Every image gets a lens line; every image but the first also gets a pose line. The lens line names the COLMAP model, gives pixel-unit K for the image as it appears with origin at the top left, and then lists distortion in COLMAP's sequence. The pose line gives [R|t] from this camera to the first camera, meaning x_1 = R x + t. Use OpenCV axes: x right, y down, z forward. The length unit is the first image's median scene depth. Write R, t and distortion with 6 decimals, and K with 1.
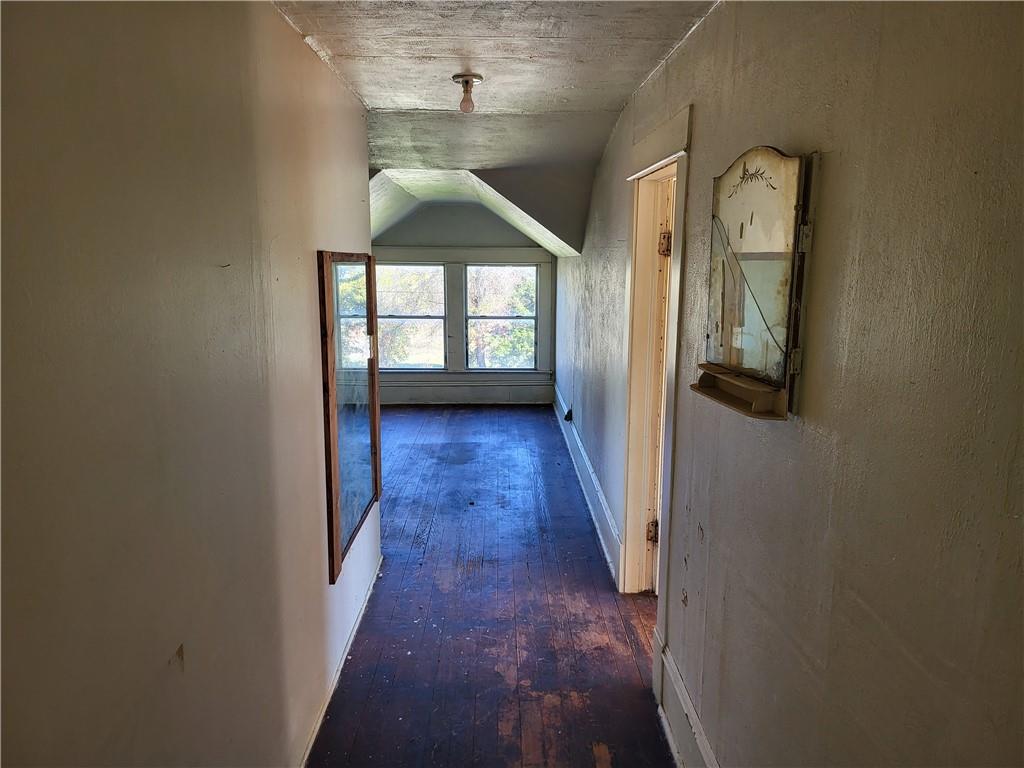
lens RADIAL K [[719.4, 0, 512.9], [0, 719.4, 386.9], [0, 0, 1]] dist [0.012084, 0.000990]
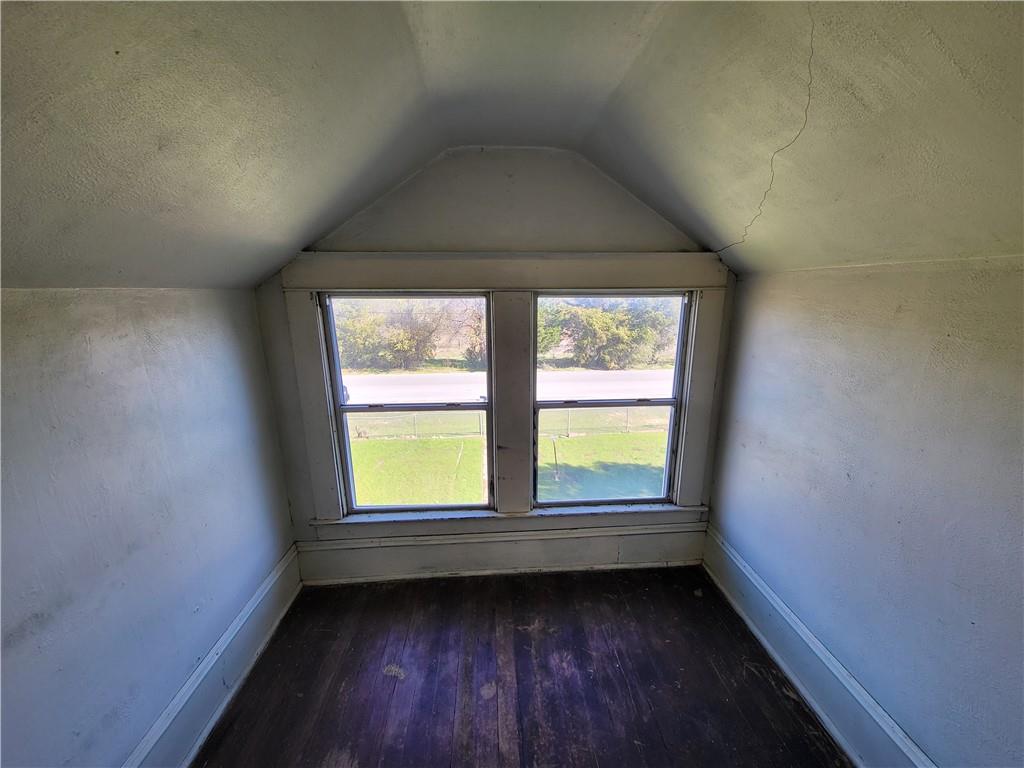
lens RADIAL K [[402.7, 0, 510.9], [0, 402.7, 387.0], [0, 0, 1]] dist [-0.008736, -0.000254]
pose [[0.999139, -0.022794, 0.034665, -0.089106], [0.020721, 0.998041, 0.059026, -0.124815], [-0.035943, -0.058257, 0.997654, 0.735413]]
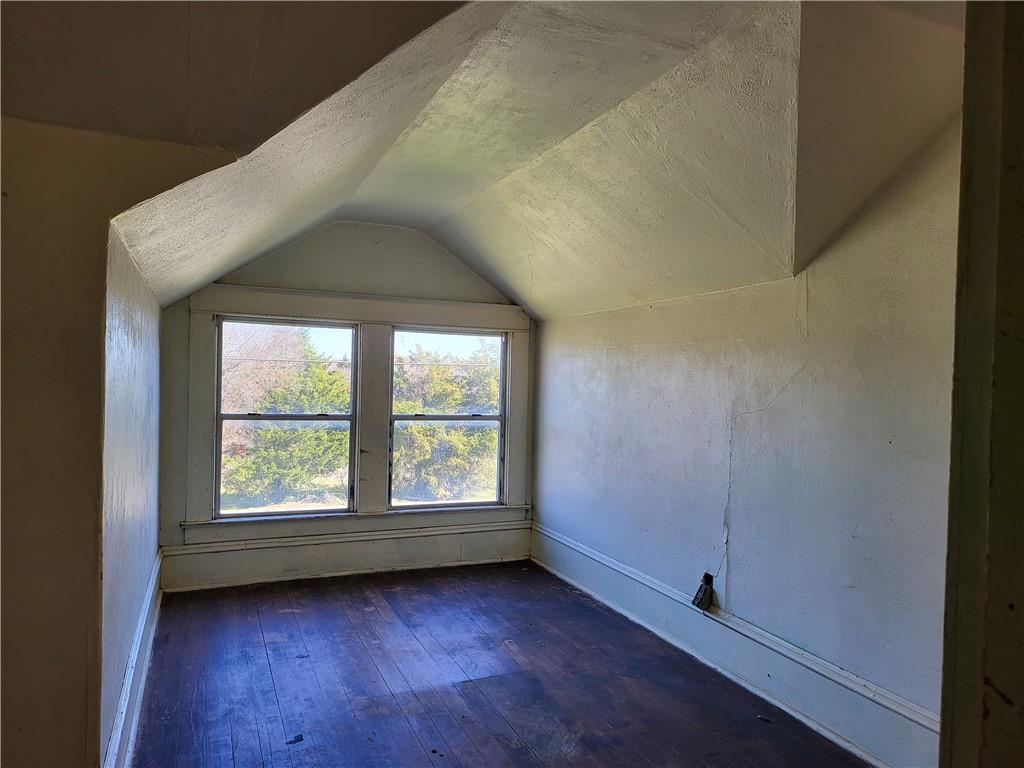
lens RADIAL K [[719.4, 0, 511.7], [0, 719.4, 383.5], [0, 0, 1]] dist [0.012084, 0.000990]
pose [[0.926983, 0.015101, 0.374799, -0.191068], [0.047736, 0.986316, -0.157803, -0.027961], [-0.372053, 0.164172, 0.913578, 0.431802]]
